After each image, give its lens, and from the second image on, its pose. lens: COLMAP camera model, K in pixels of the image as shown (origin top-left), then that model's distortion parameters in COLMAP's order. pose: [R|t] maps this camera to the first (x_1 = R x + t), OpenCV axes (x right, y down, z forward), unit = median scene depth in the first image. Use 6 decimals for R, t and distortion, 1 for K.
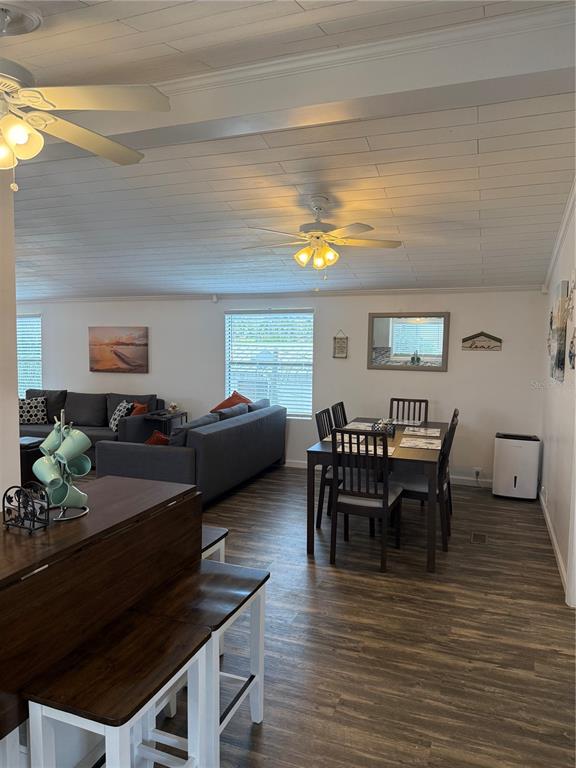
lens RADIAL K [[544.4, 0, 287.7], [0, 544.4, 385.1], [0, 0, 1]] dist [0.002590, -0.000220]
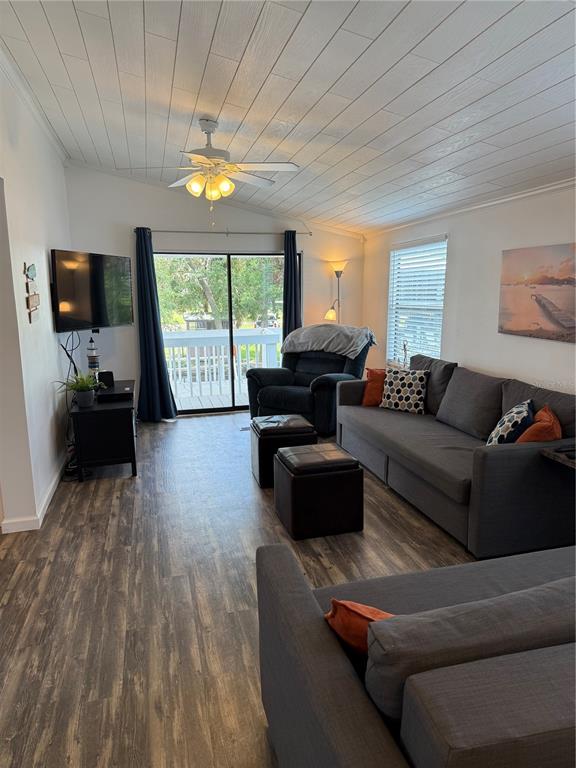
lens RADIAL K [[544.4, 0, 287.5], [0, 544.4, 385.7], [0, 0, 1]] dist [0.002590, -0.000220]
pose [[0.567977, 0.134520, -0.811977, -0.028889], [-0.045346, 0.990169, 0.132321, -0.036649], [0.821794, -0.038335, 0.568493, 0.522857]]
